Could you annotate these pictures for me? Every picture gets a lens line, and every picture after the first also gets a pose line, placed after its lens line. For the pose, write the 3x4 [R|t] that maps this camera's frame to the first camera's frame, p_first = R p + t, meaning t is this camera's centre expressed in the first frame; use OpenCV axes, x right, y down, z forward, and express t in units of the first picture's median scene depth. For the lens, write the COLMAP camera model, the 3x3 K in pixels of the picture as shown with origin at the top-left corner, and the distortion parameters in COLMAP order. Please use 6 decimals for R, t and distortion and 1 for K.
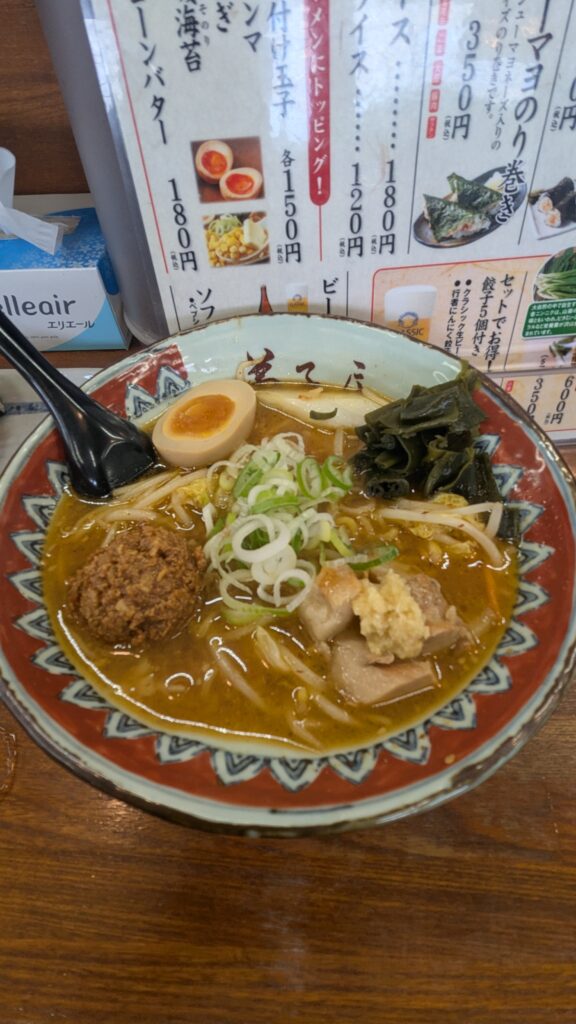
lens RADIAL K [[477.6, 0, 291.4], [0, 477.6, 516.5], [0, 0, 1]] dist [-0.004459, 0.002491]
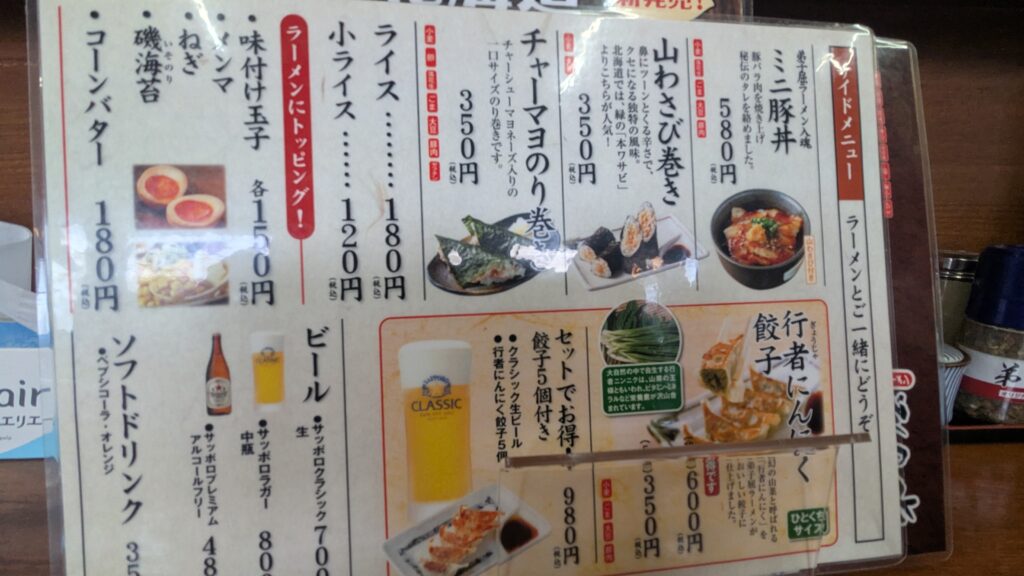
lens RADIAL K [[477.6, 0, 509.4], [0, 477.6, 287.1], [0, 0, 1]] dist [-0.004459, 0.002491]
pose [[0.995303, 0.031111, 0.091670, 0.329407], [0.038920, 0.738445, -0.673190, -0.054793], [-0.088637, 0.673596, 0.733766, 0.447081]]
